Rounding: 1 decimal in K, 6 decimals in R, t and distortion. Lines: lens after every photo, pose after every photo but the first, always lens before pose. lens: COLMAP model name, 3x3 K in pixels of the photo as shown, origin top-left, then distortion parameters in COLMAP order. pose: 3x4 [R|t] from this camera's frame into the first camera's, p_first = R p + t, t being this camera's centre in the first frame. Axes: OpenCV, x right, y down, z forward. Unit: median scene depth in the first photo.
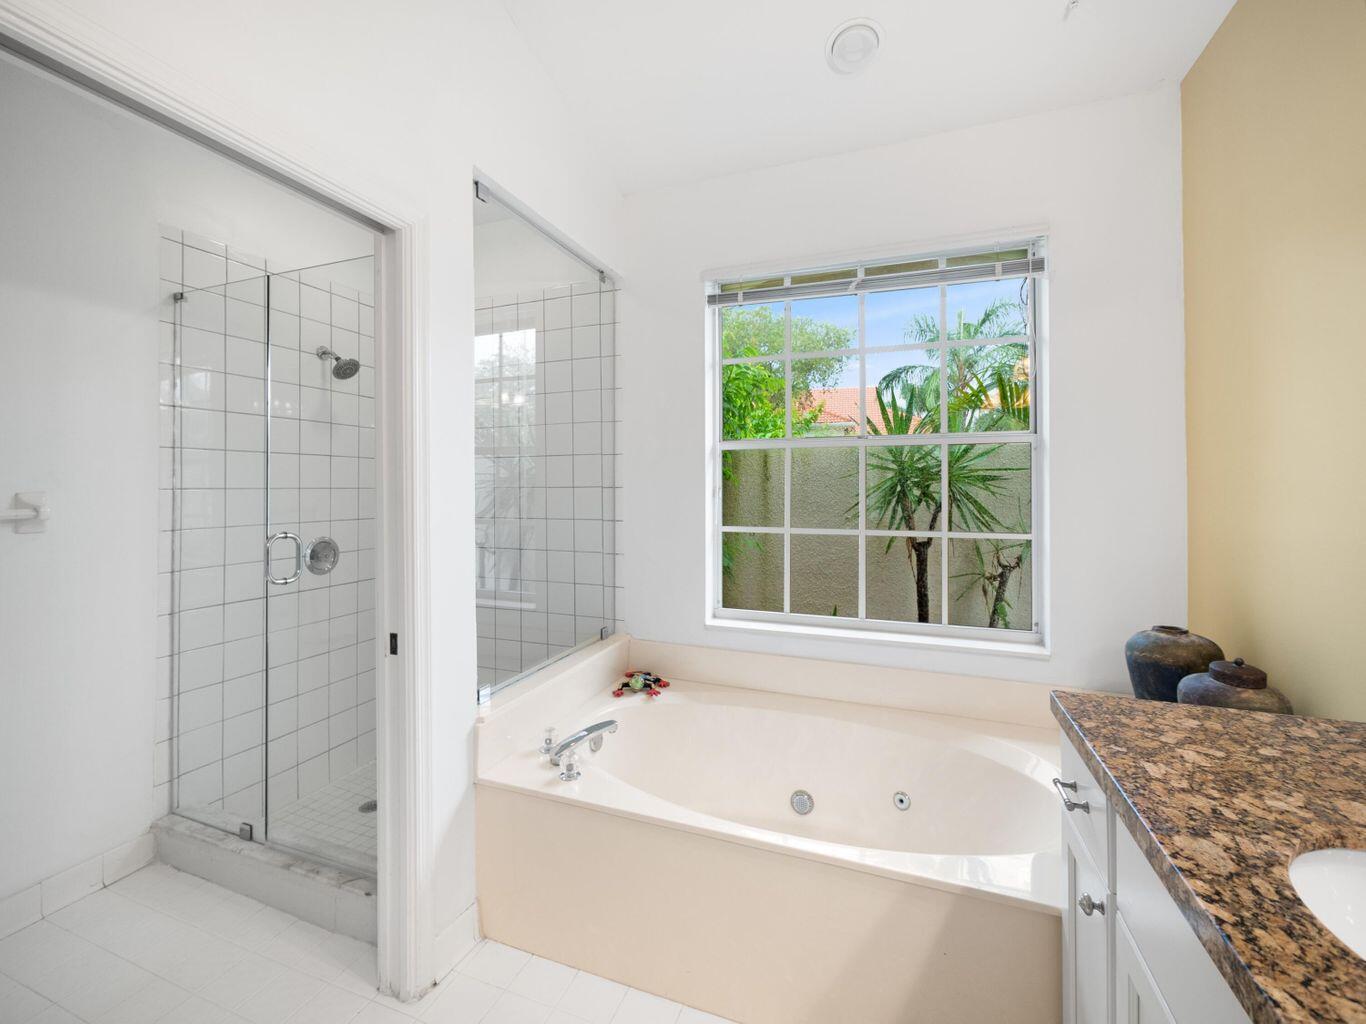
lens RADIAL K [[582.2, 0, 677.6], [0, 582.2, 482.3], [0, 0, 1]] dist [-0.009533, 0.000426]
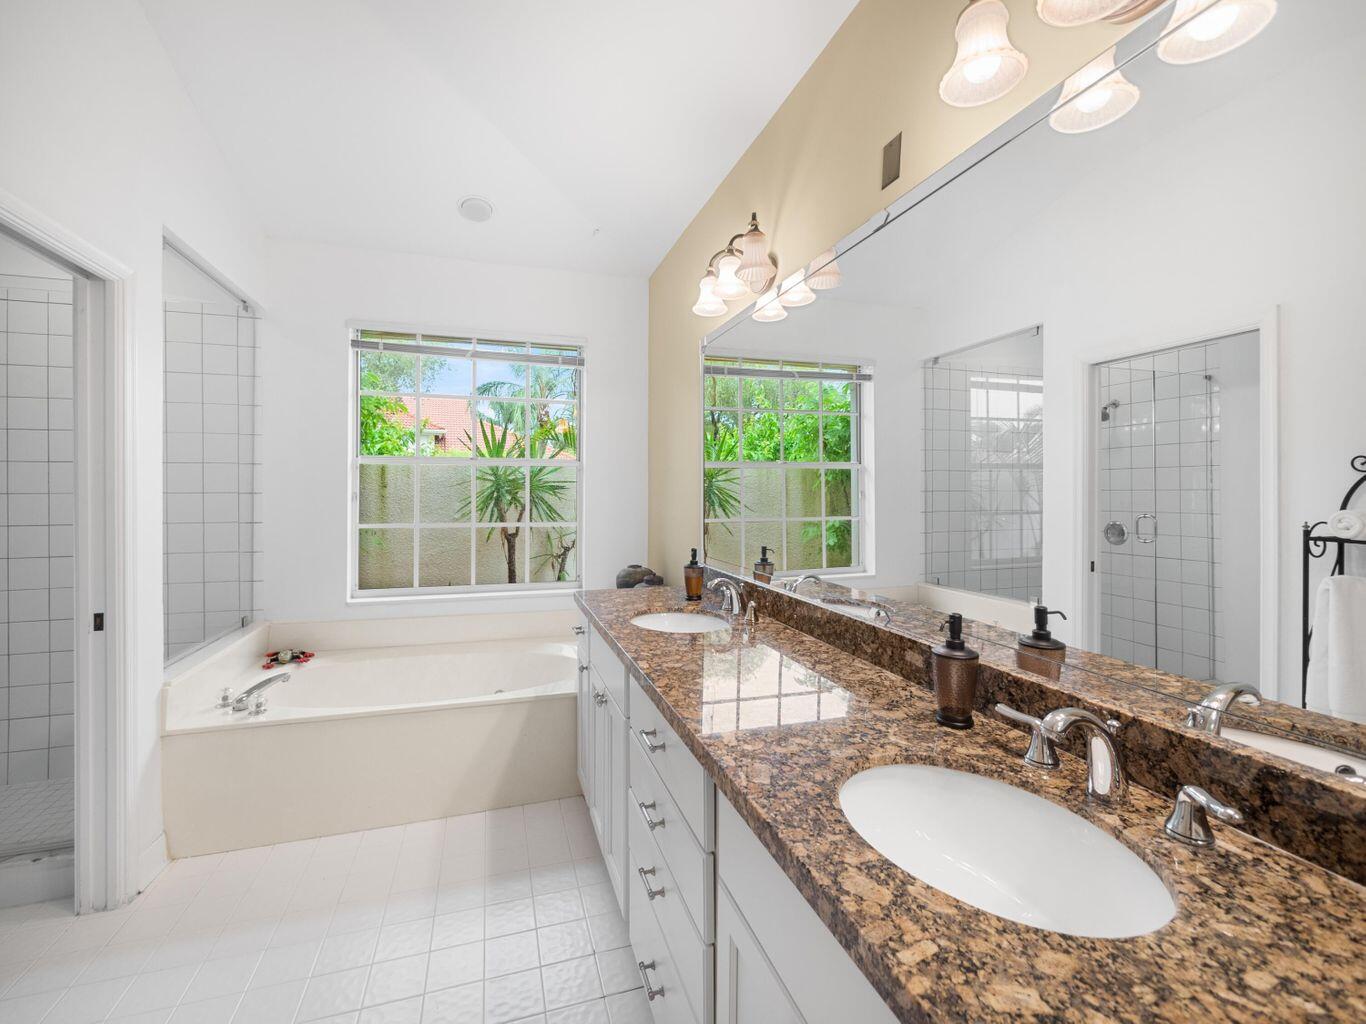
lens RADIAL K [[582.2, 0, 677.6], [0, 582.2, 482.3], [0, 0, 1]] dist [-0.009533, 0.000426]
pose [[0.776308, 0.014904, 0.630178, -0.191329], [-0.007459, 0.999868, -0.014459, -0.002014], [-0.630310, 0.006524, 0.776316, -0.421745]]
